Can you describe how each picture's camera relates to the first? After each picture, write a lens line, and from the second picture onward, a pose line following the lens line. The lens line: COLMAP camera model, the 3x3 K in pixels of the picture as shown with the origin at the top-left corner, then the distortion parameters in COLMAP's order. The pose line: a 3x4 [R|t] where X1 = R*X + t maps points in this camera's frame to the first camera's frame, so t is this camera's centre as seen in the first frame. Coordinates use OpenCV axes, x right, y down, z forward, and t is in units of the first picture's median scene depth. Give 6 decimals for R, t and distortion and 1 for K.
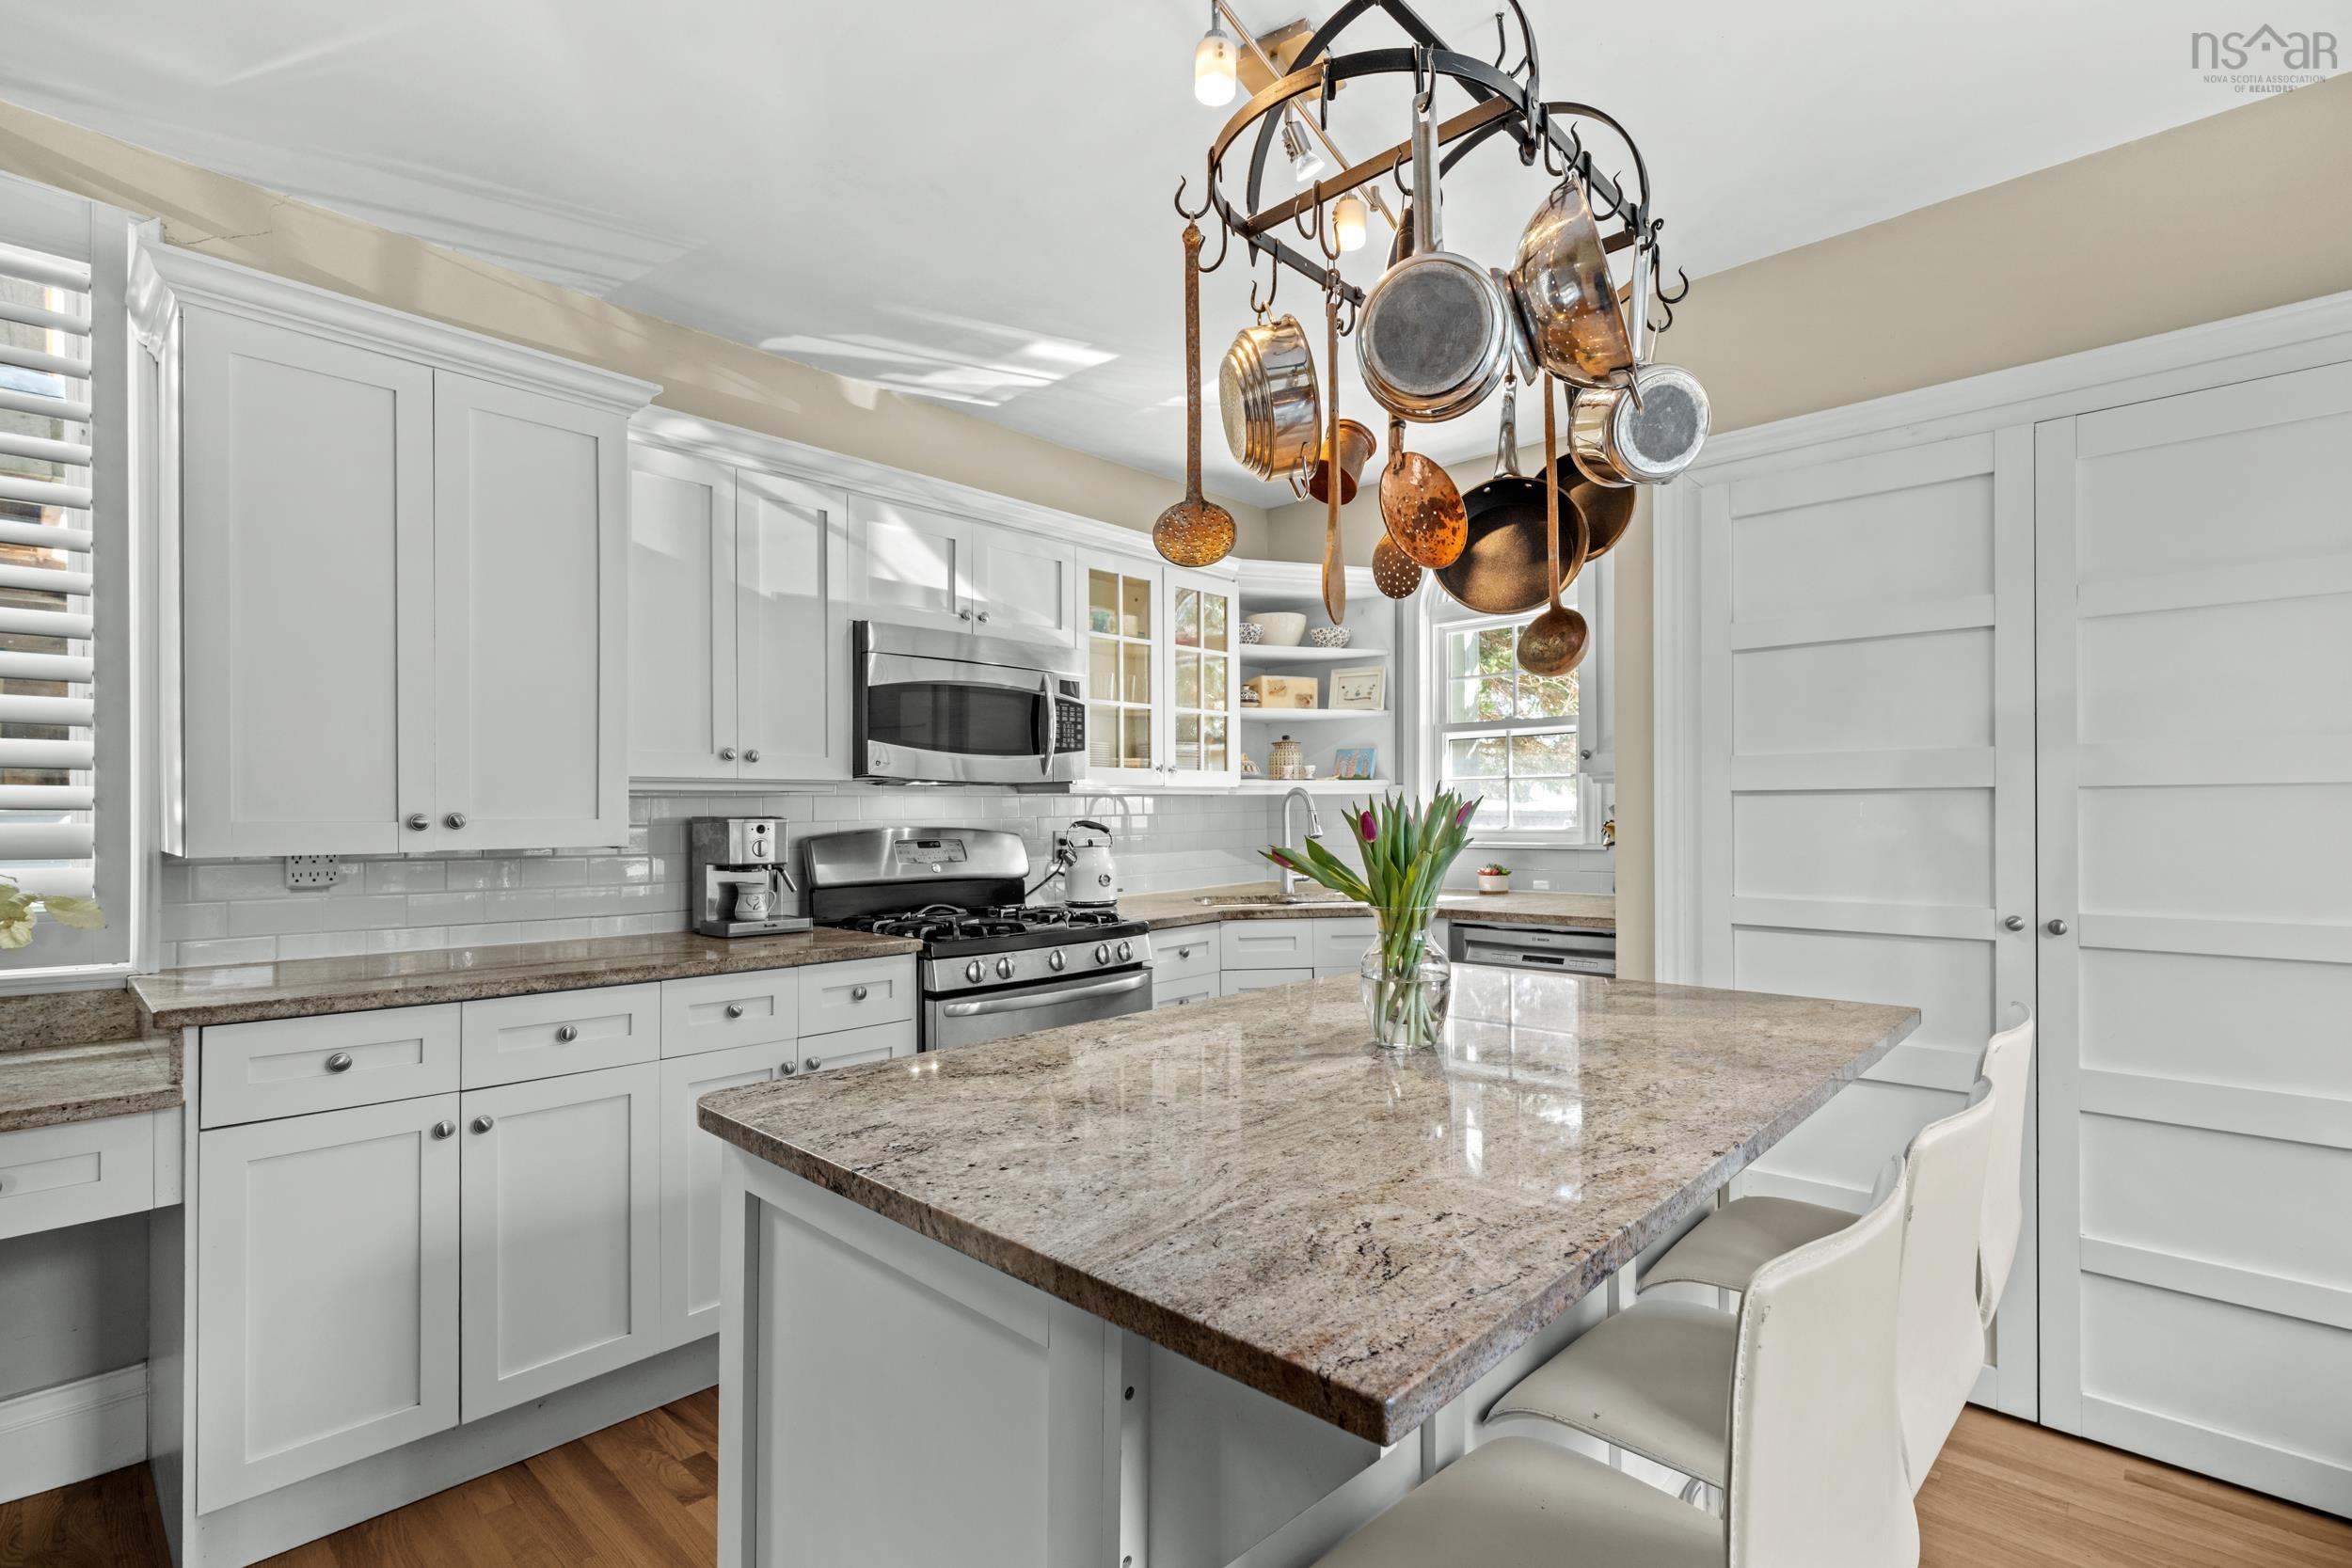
lens RADIAL K [[1058.0, 0, 1169.2], [0, 1058.0, 807.3], [0, 0, 1]] dist [-0.000979, -0.000204]
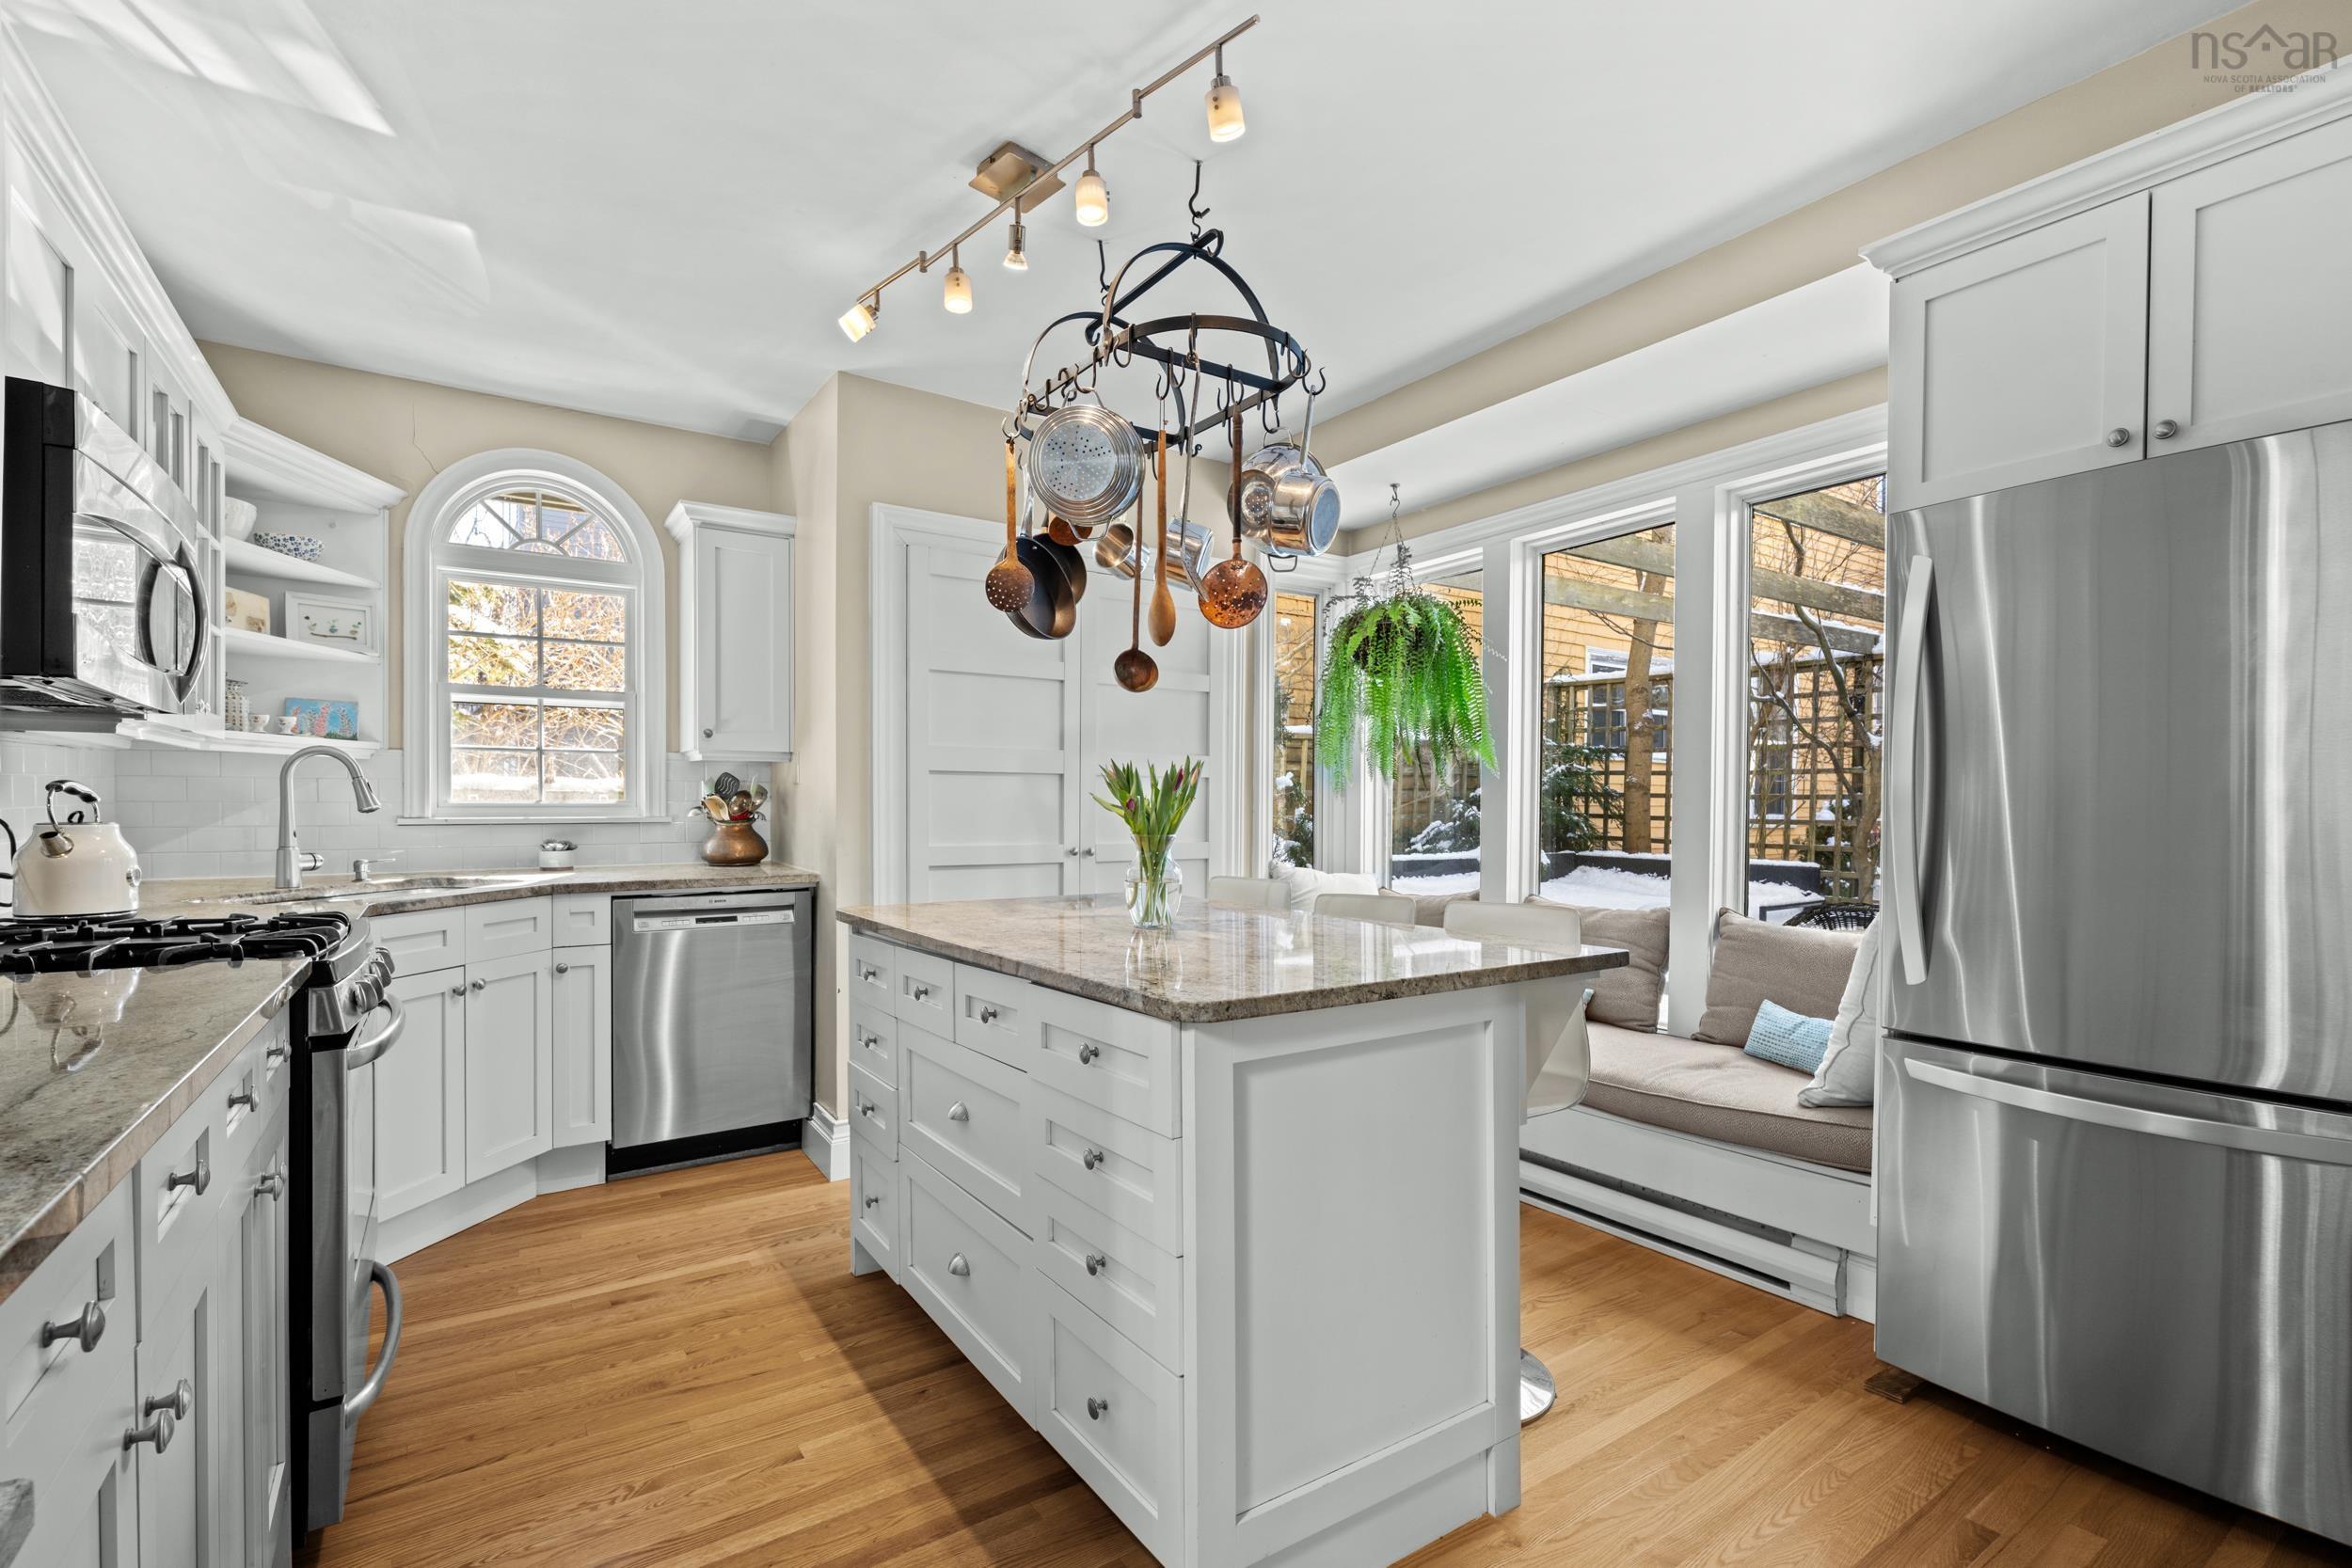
lens RADIAL K [[1058.0, 0, 1169.2], [0, 1058.0, 807.3], [0, 0, 1]] dist [-0.000979, -0.000204]
pose [[0.227638, 0.007051, 0.973720, -0.552483], [-0.009560, 0.999942, -0.005006, 0.027401], [-0.973699, -0.008169, 0.227692, 0.280206]]
